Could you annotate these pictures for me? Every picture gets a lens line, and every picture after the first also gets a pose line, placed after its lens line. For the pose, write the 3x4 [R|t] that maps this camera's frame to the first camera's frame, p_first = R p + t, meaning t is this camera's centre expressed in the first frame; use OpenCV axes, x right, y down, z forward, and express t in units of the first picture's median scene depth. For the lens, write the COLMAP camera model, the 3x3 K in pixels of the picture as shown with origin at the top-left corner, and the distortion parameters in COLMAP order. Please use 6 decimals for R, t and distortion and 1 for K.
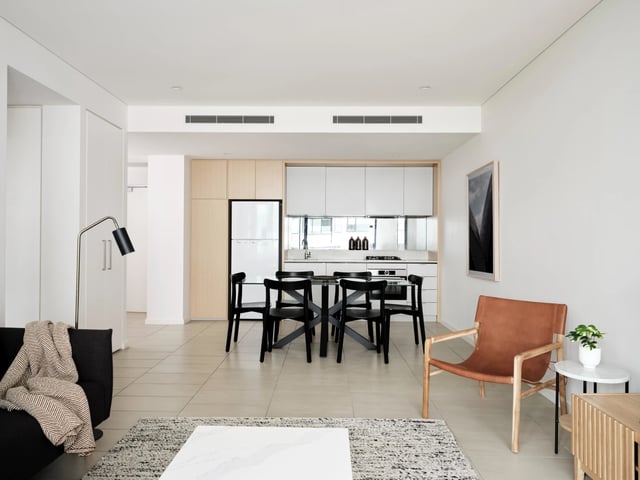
lens RADIAL K [[407.5, 0, 320.0], [0, 407.5, 240.0], [0, 0, 1]] dist [-0.000084, 0.000142]
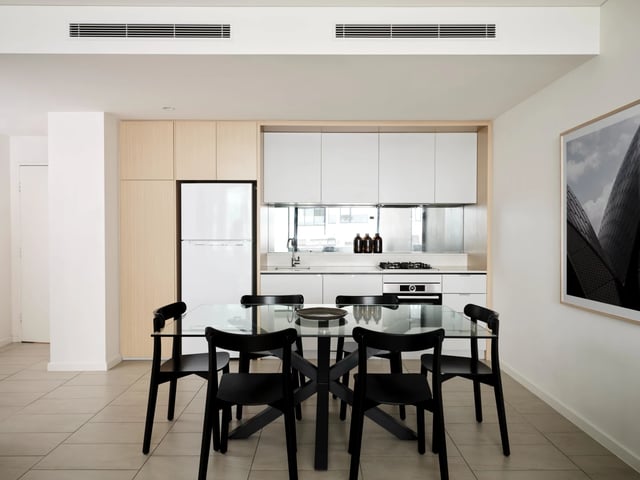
lens RADIAL K [[407.5, 0, 320.0], [0, 407.5, 240.0], [0, 0, 1]] dist [-0.000084, 0.000142]
pose [[0.999812, -0.005580, 0.018568, -0.001502], [0.005111, 0.999670, 0.025183, -0.017437], [-0.018702, -0.025083, 0.999510, 0.324513]]
